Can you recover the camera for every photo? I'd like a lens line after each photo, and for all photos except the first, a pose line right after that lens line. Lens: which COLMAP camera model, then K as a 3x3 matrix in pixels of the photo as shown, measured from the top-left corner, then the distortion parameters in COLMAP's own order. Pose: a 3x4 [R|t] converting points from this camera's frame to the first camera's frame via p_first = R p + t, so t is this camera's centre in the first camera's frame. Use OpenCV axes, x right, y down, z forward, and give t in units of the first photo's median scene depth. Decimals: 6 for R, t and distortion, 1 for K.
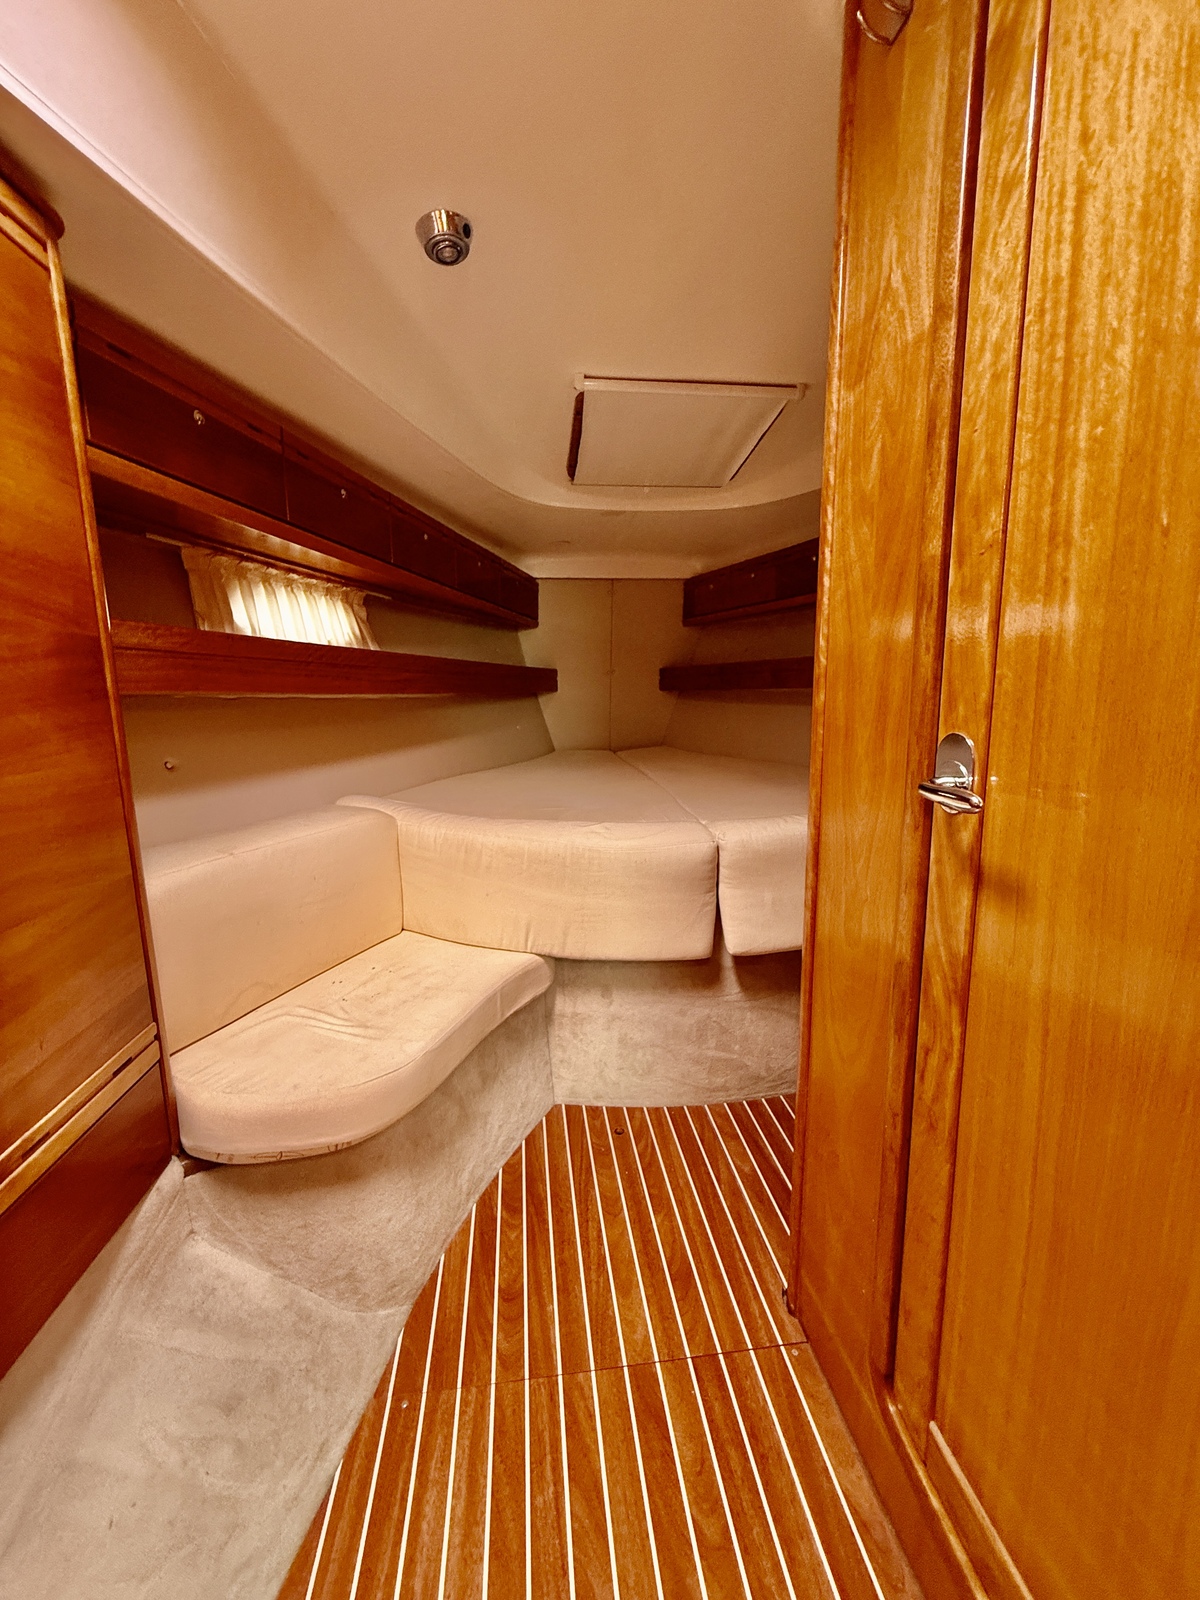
lens RADIAL K [[639.1, 0, 606.8], [0, 639.1, 797.1], [0, 0, 1]] dist [-0.001355, -0.000032]
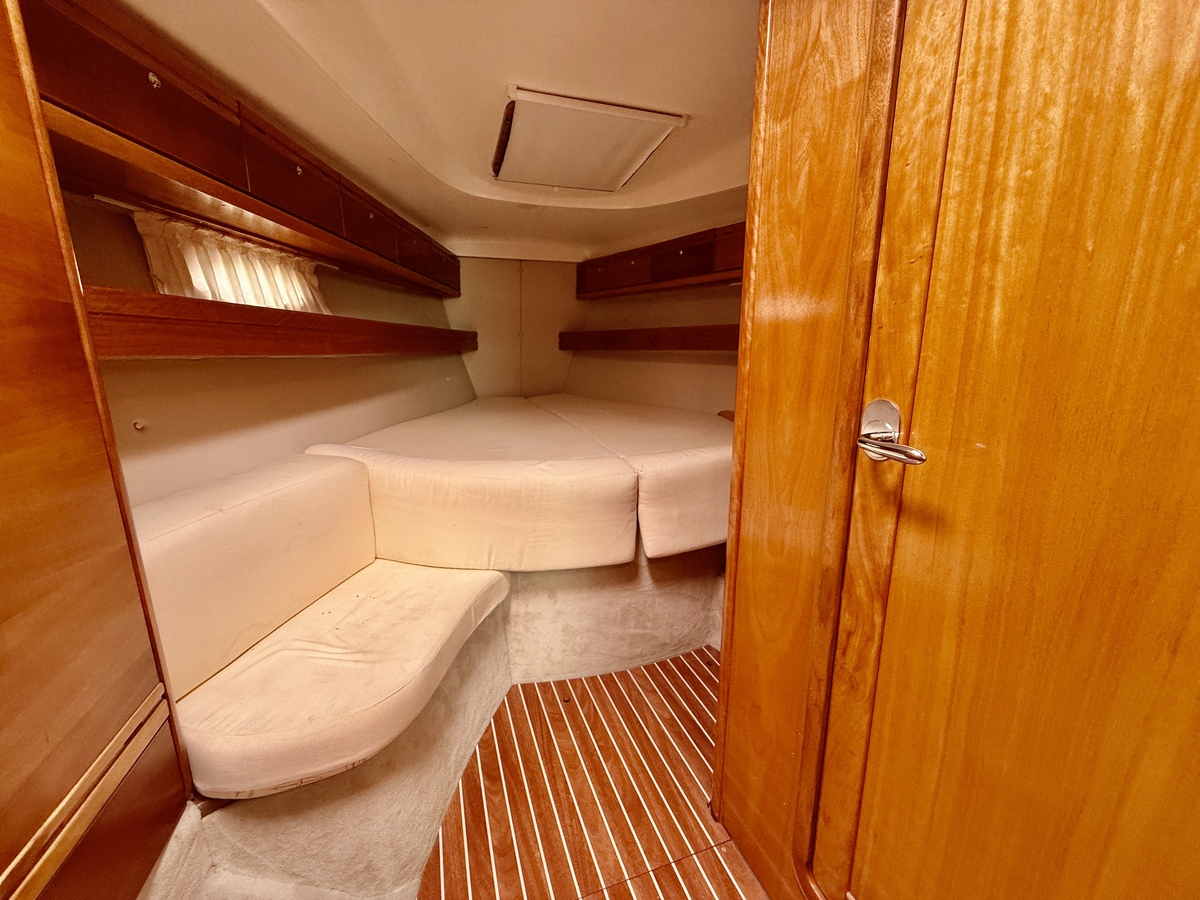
lens RADIAL K [[479.3, 0, 602.3], [0, 479.3, 450.6], [0, 0, 1]] dist [-0.001355, -0.000032]
pose [[0.976412, -0.035469, 0.212983, -0.134421], [0.024966, 0.998345, 0.051801, -0.035290], [-0.214468, -0.045262, 0.975682, 0.090404]]
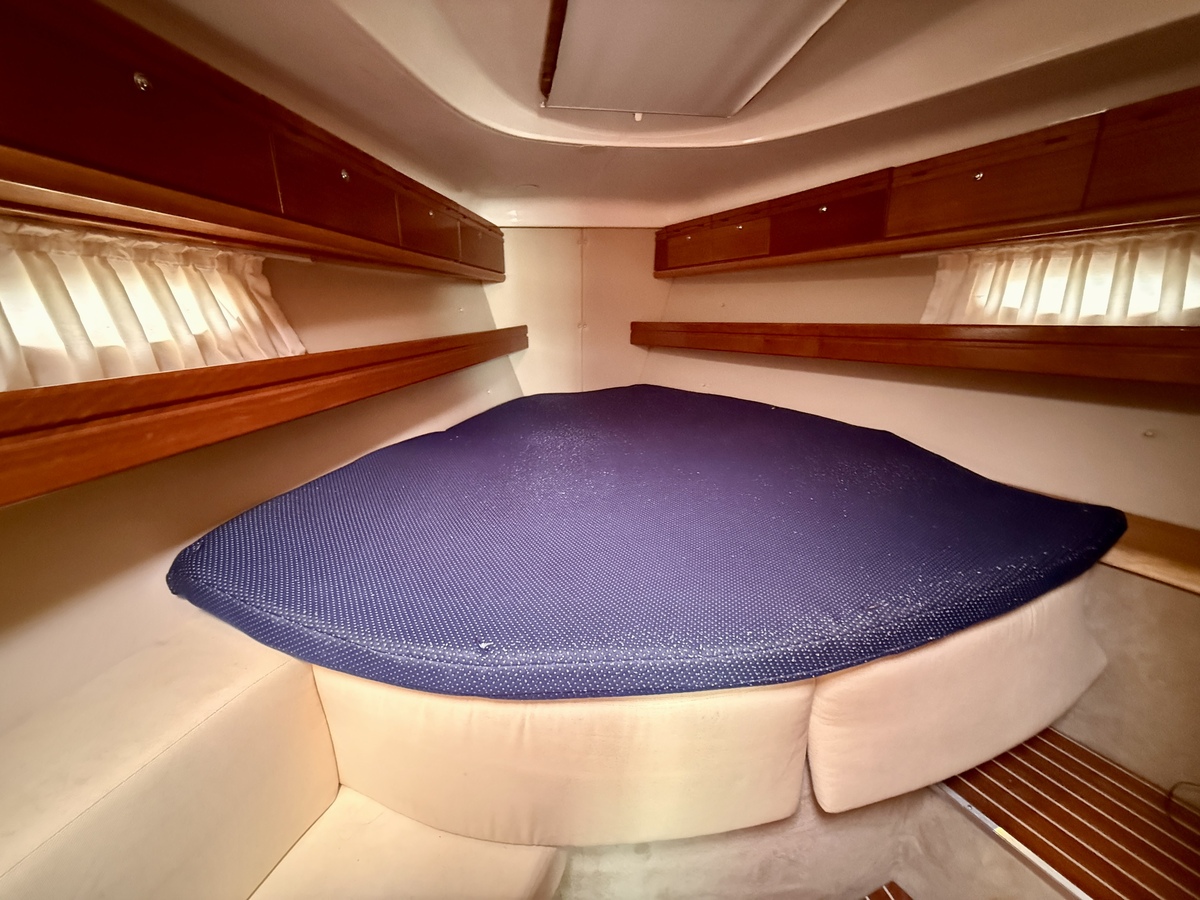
lens RADIAL K [[479.3, 0, 602.3], [0, 479.3, 450.6], [0, 0, 1]] dist [-0.001355, -0.000032]
pose [[0.995009, -0.038856, 0.091907, -0.107245], [0.027305, 0.991937, 0.123757, -0.285200], [-0.095974, -0.120629, 0.988047, 0.728317]]
